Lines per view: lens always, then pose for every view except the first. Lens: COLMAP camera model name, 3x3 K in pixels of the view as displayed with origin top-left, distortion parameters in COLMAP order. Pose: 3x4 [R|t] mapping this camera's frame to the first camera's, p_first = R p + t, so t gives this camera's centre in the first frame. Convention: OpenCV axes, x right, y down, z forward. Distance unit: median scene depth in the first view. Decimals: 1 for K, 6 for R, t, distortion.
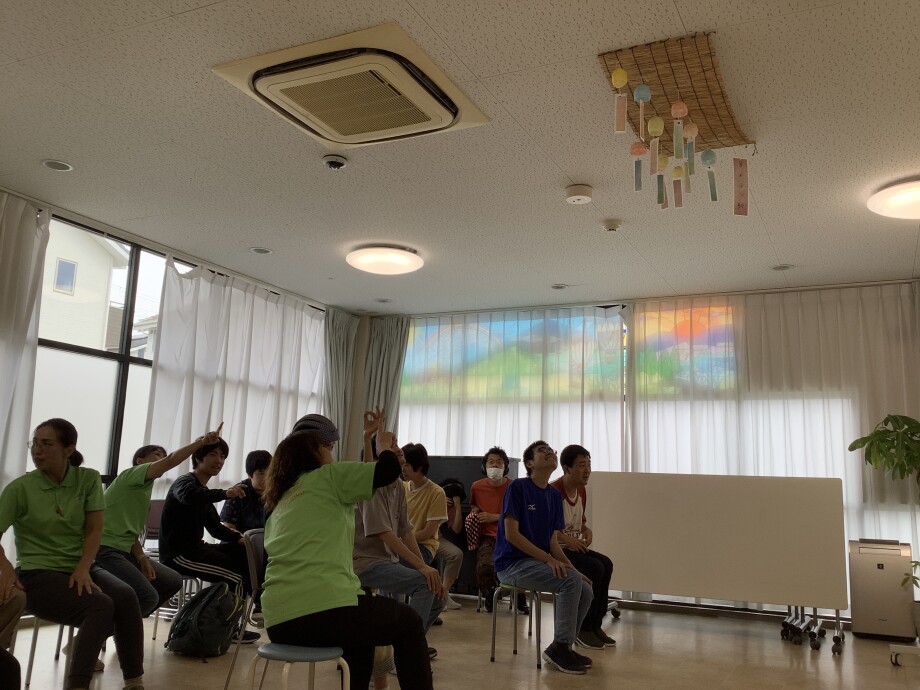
lens RADIAL K [[830.1, 0, 460.0], [0, 830.1, 345.0], [0, 0, 1]] dist [0.050388, -0.000542]
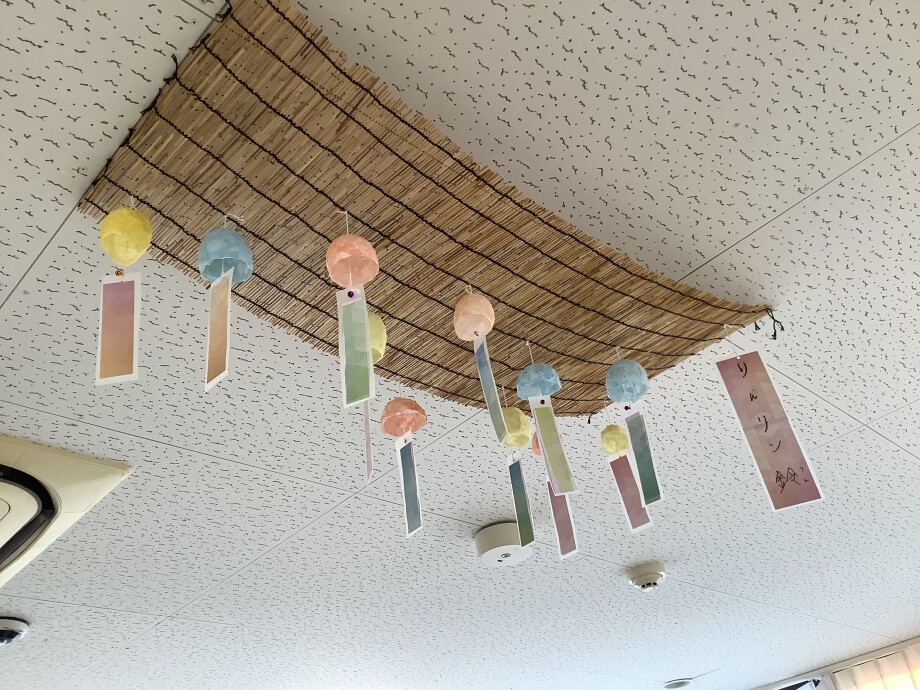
lens RADIAL K [[830.1, 0, 460.0], [0, 830.1, 345.0], [0, 0, 1]] dist [0.050388, -0.000542]
pose [[0.923915, -0.332774, -0.188792, 0.293422], [0.224837, 0.871496, -0.435825, -0.094597], [0.309563, 0.360218, 0.880008, 0.639315]]
